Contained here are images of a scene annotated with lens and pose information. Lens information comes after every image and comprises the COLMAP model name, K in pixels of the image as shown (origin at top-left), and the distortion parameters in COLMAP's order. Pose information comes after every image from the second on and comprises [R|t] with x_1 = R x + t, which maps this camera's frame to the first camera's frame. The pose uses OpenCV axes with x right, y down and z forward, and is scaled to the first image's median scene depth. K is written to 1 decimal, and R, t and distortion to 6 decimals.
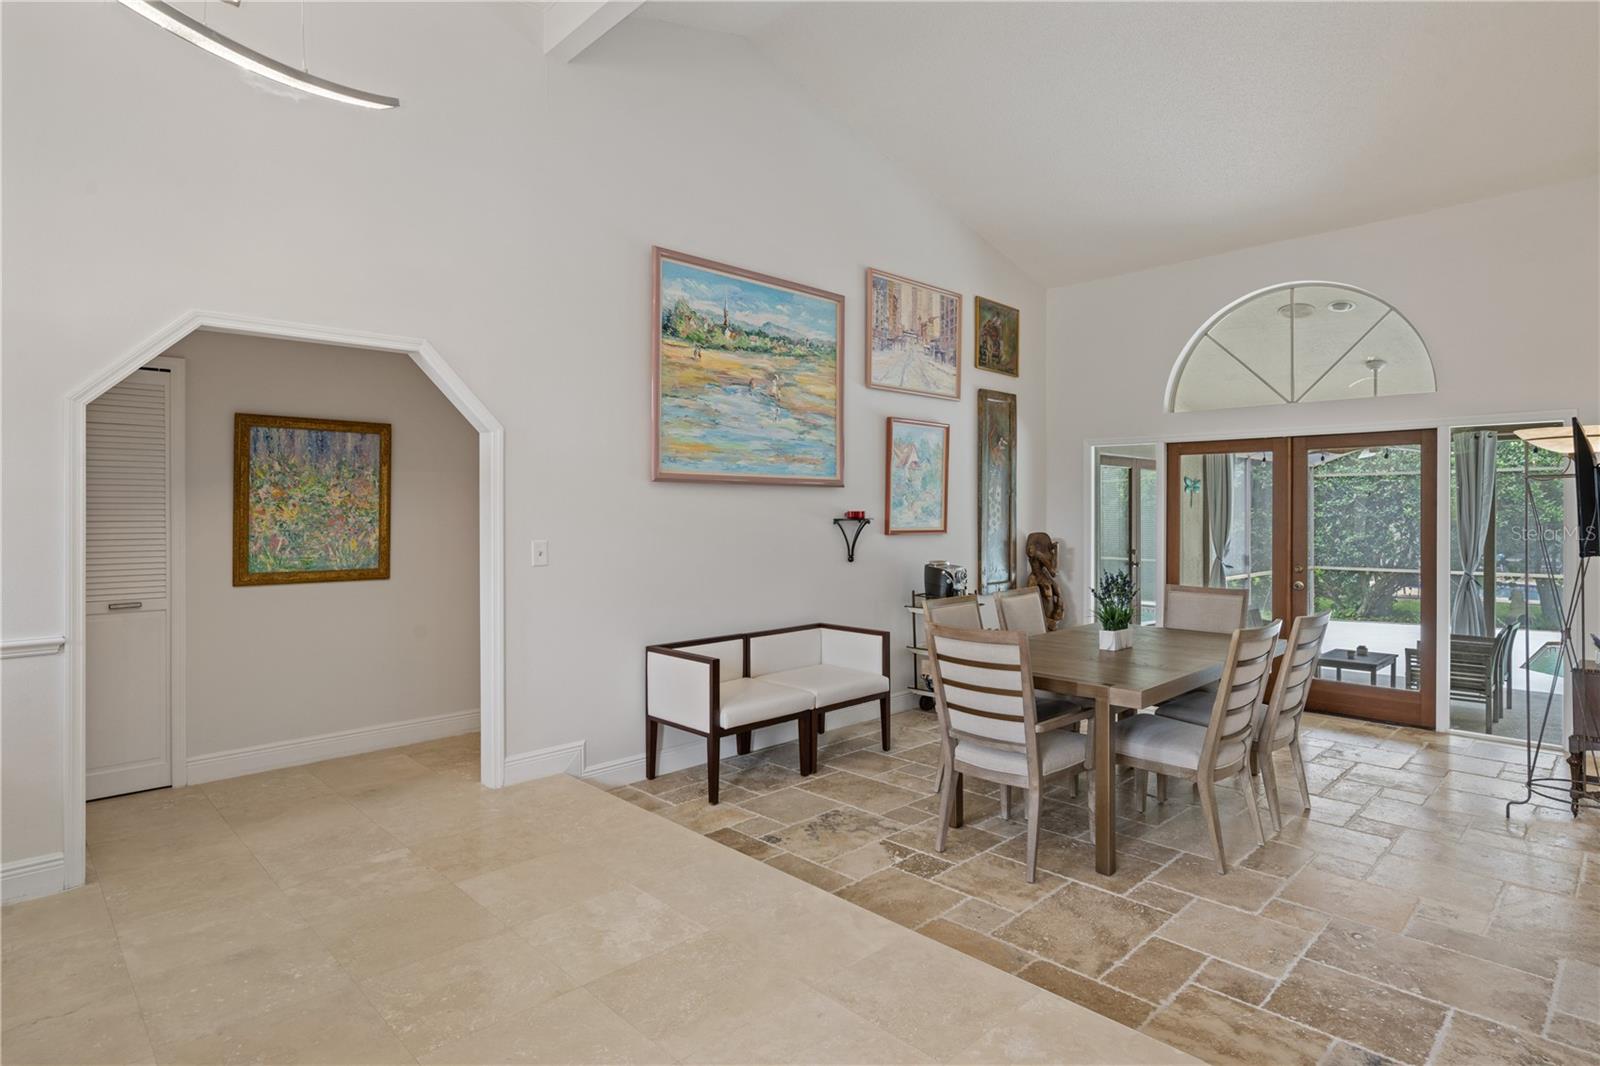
lens RADIAL K [[849.4, 0, 807.0], [0, 849.4, 512.2], [0, 0, 1]] dist [-0.000301, -0.000376]
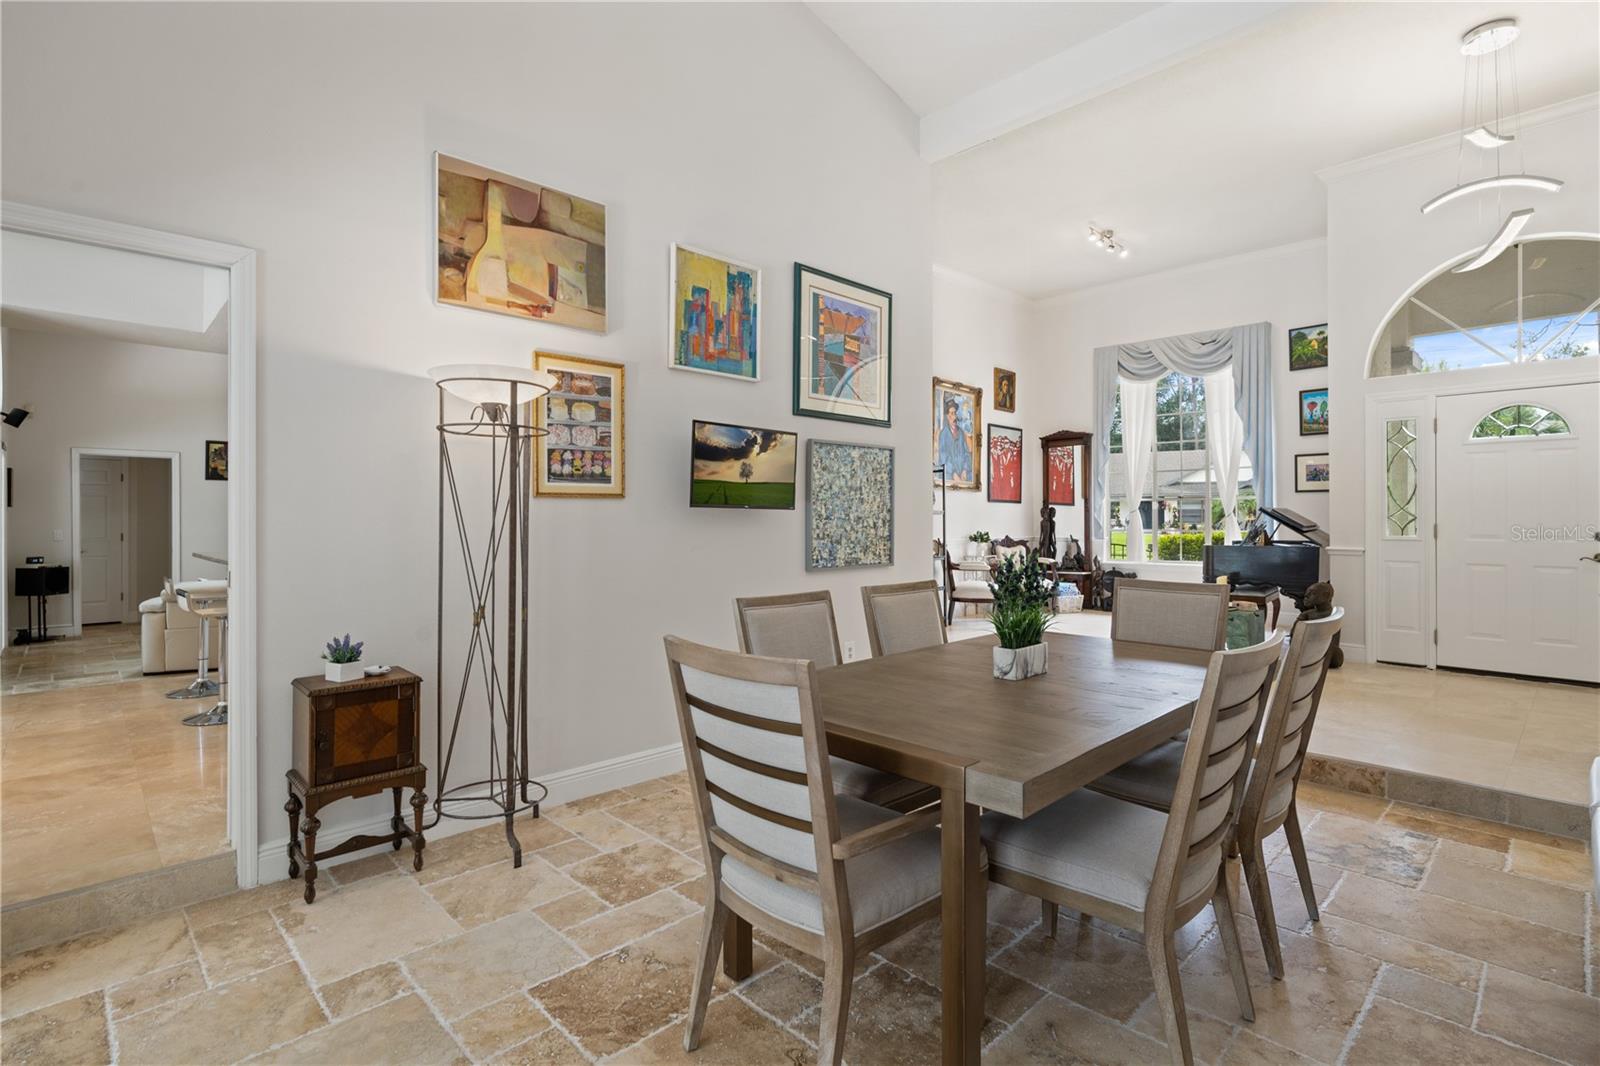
lens RADIAL K [[761.8, 0, 802.0], [0, 761.8, 516.2], [0, 0, 1]] dist [-0.003711, -0.000642]
pose [[-0.999961, 0.002026, 0.008654, 0.455321], [0.002028, 0.999998, 0.000286, 0.034830], [-0.008653, 0.000303, -0.999963, 1.364130]]
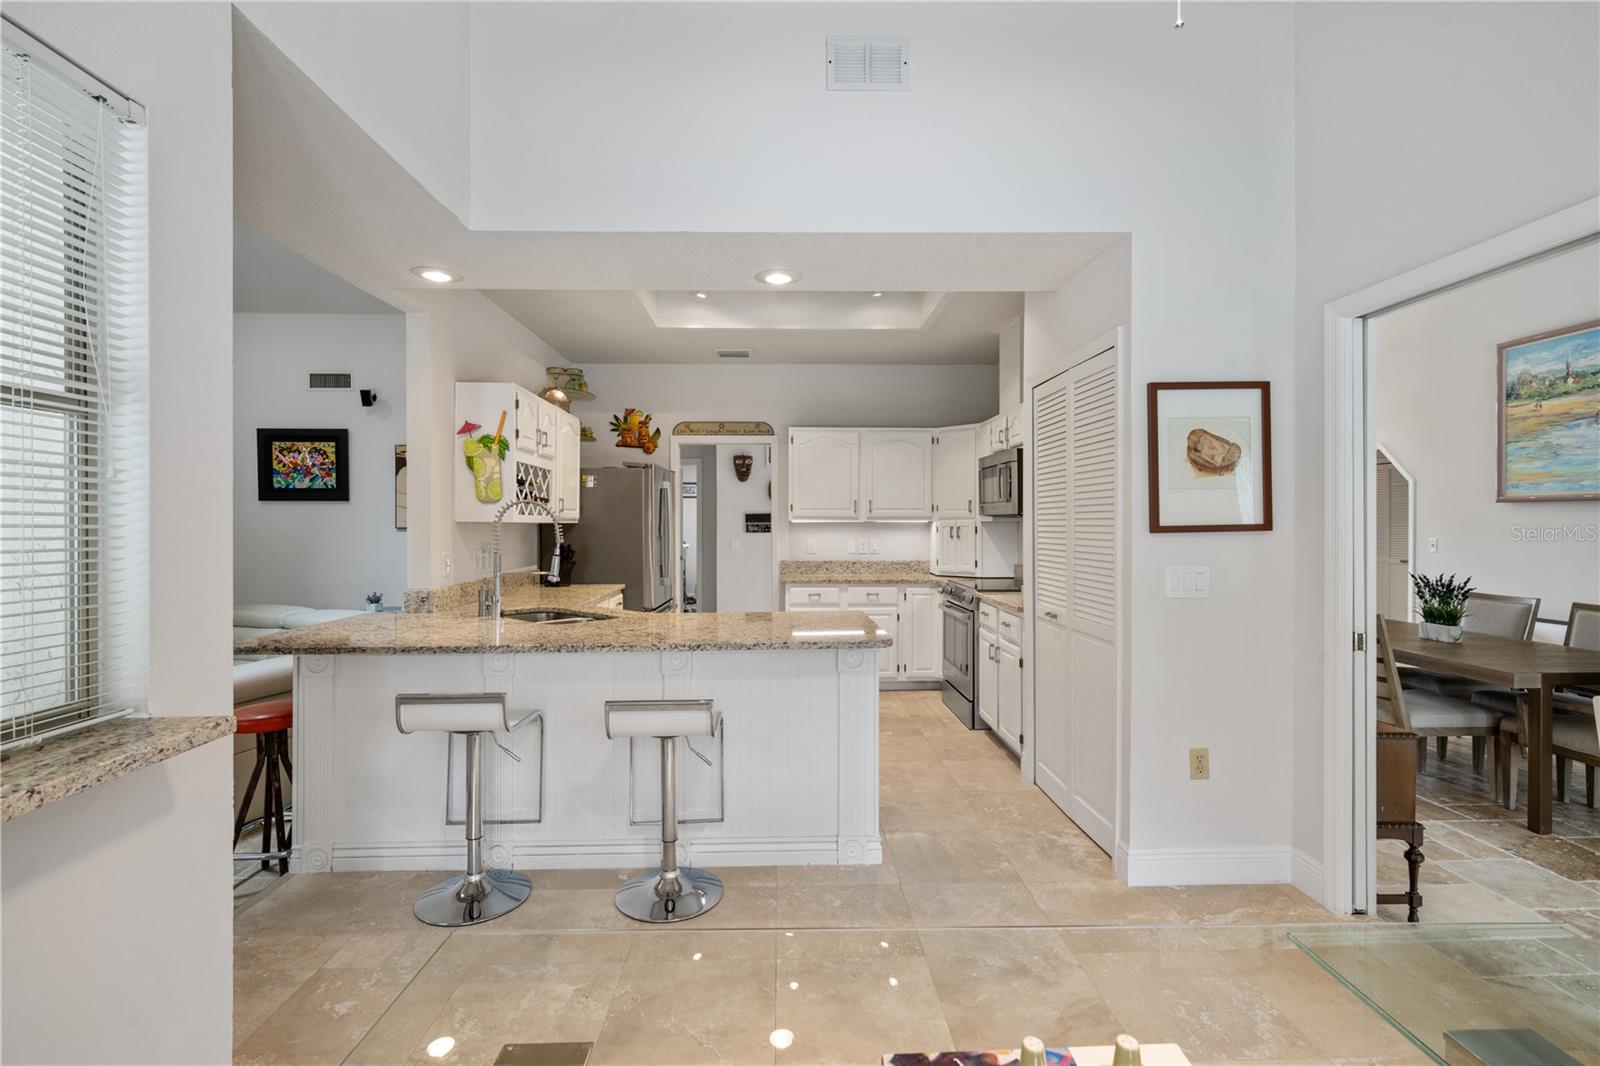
lens RADIAL K [[729.8, 0, 800.0], [0, 729.8, 533.0], [0, 0, 1]] dist [0.000616, 0.000416]
pose [[-0.680061, 0.010421, -0.733082, 1.463400], [-0.002277, 0.999864, 0.016326, -0.001043], [0.733152, 0.012772, -0.679944, 0.897736]]
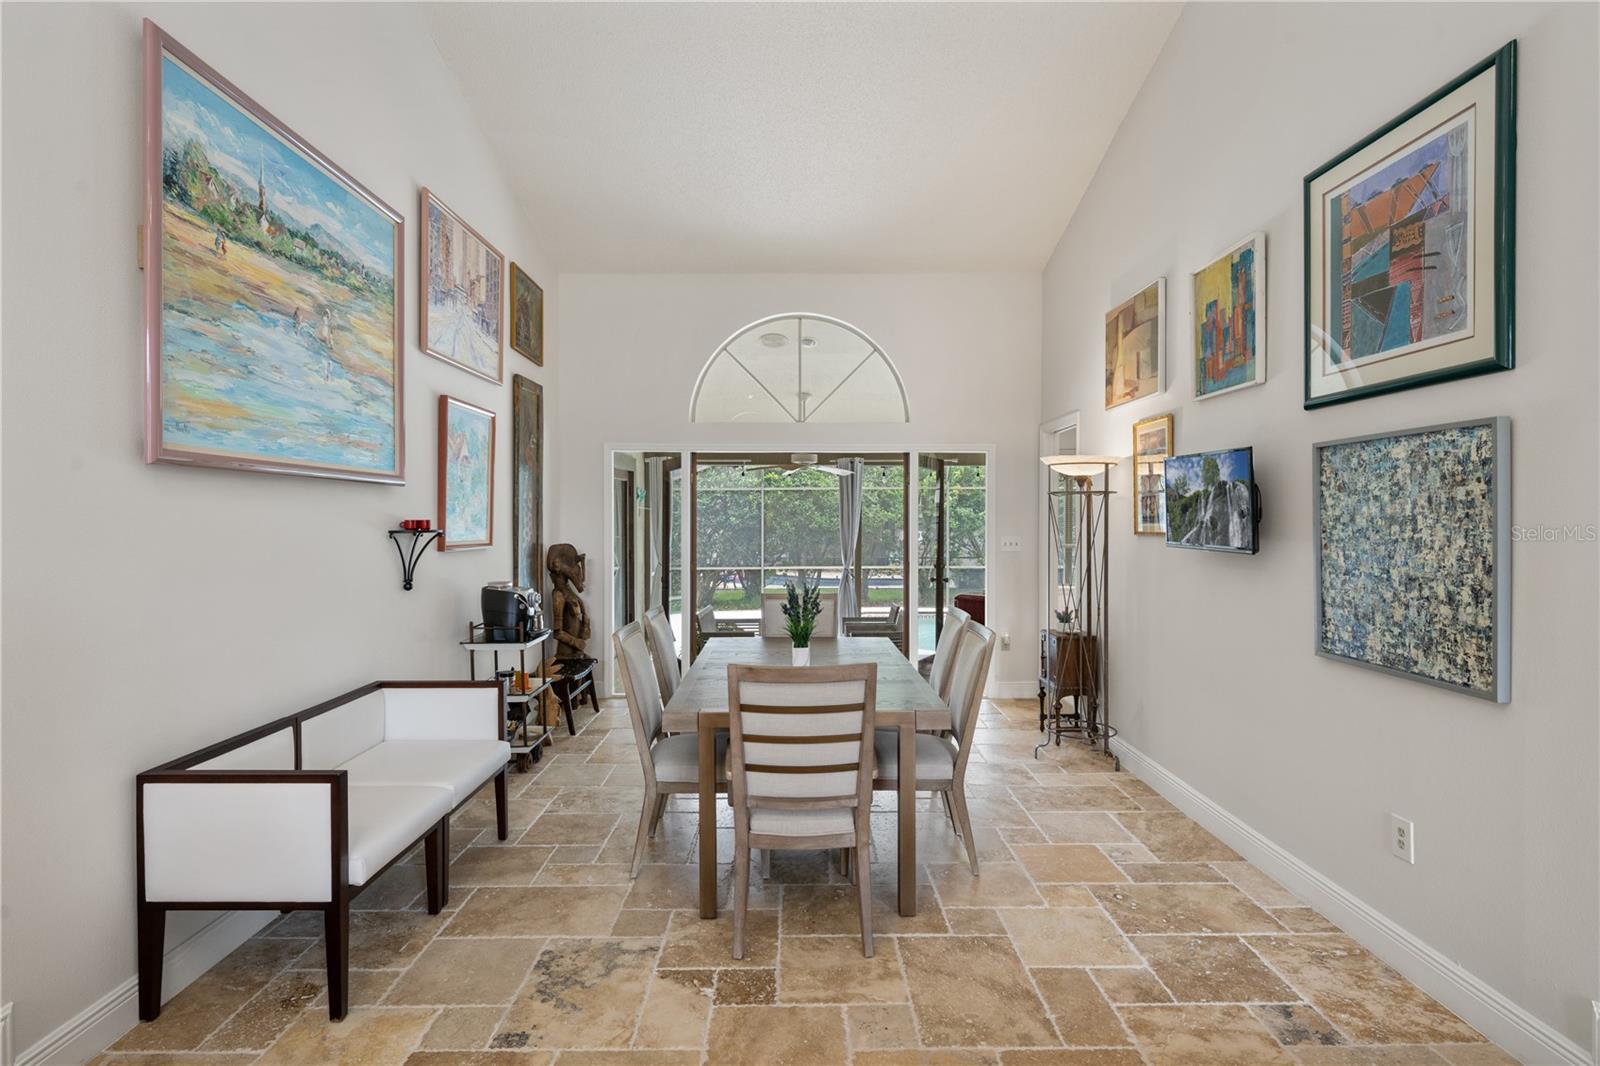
lens RADIAL K [[814.5, 0, 801.3], [0, 814.5, 529.9], [0, 0, 1]] dist [0.000580, -0.000596]
pose [[0.698666, -0.009793, 0.715381, -0.241324], [0.002252, 0.999931, 0.011489, 0.000156], [-0.715444, -0.006416, 0.698640, 0.321727]]
